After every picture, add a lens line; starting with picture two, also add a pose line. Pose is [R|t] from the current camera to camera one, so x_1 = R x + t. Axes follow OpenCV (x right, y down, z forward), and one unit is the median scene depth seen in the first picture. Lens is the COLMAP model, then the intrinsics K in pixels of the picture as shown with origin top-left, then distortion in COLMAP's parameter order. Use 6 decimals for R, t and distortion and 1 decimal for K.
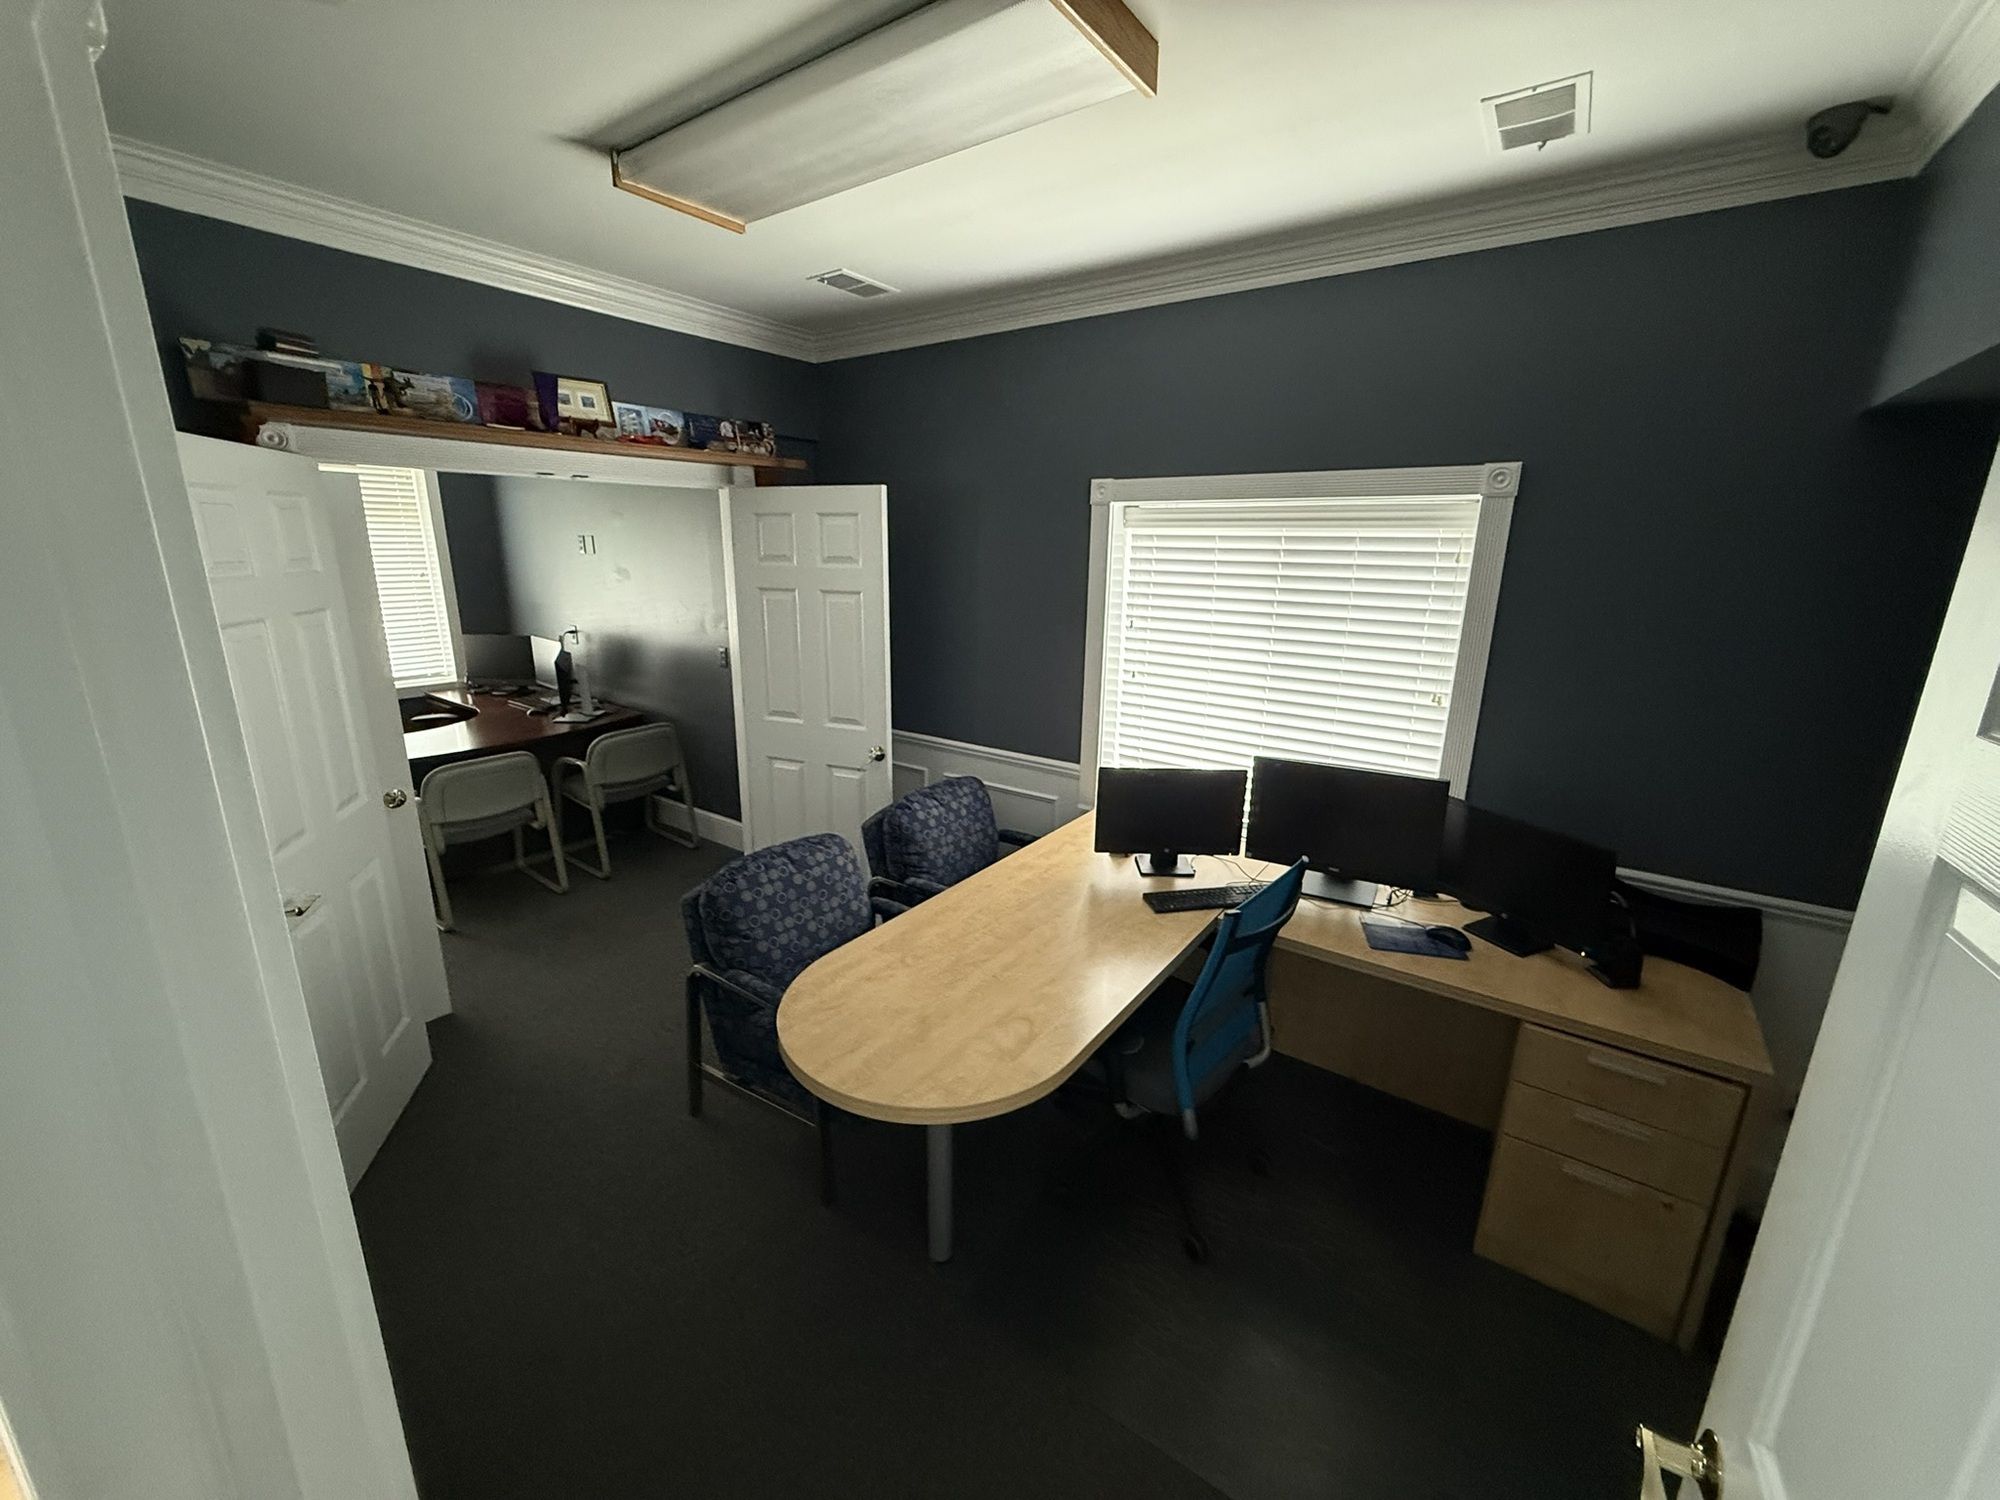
lens RADIAL K [[796.2, 0, 1003.7], [0, 796.2, 746.0], [0, 0, 1]] dist [-0.001326, 0.000201]
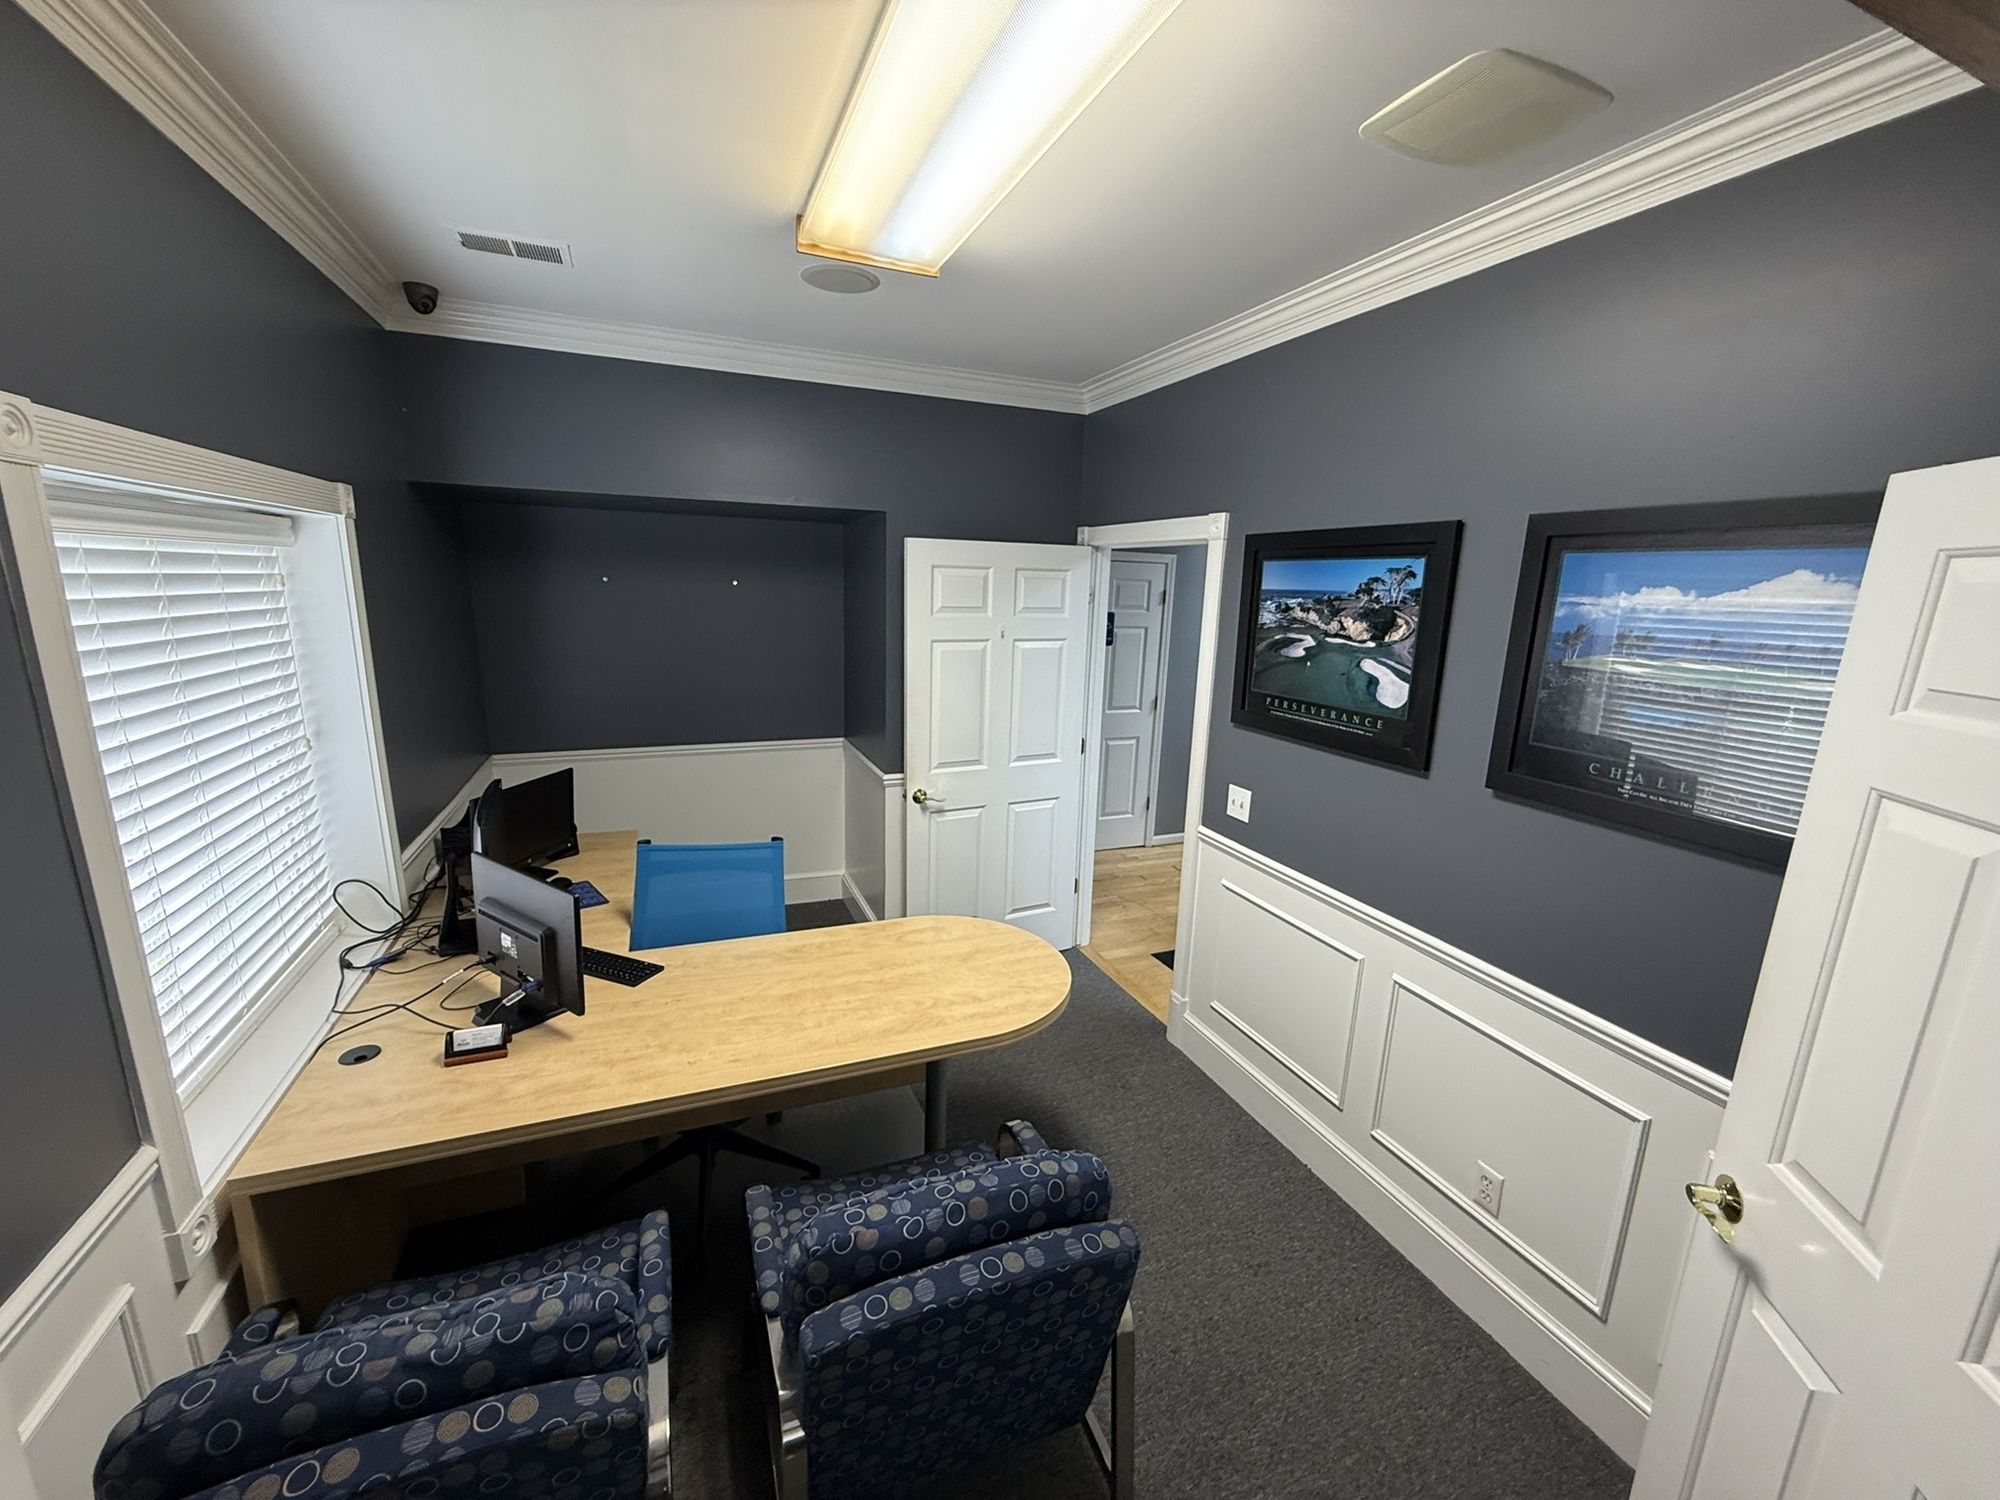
lens RADIAL K [[796.2, 0, 1007.0], [0, 796.2, 755.2], [0, 0, 1]] dist [-0.001326, 0.000201]
pose [[-0.852818, -0.139429, 0.503250, -0.686291], [0.099990, 0.902266, 0.419425, -0.432795], [-0.512546, 0.408013, -0.755528, 1.643032]]
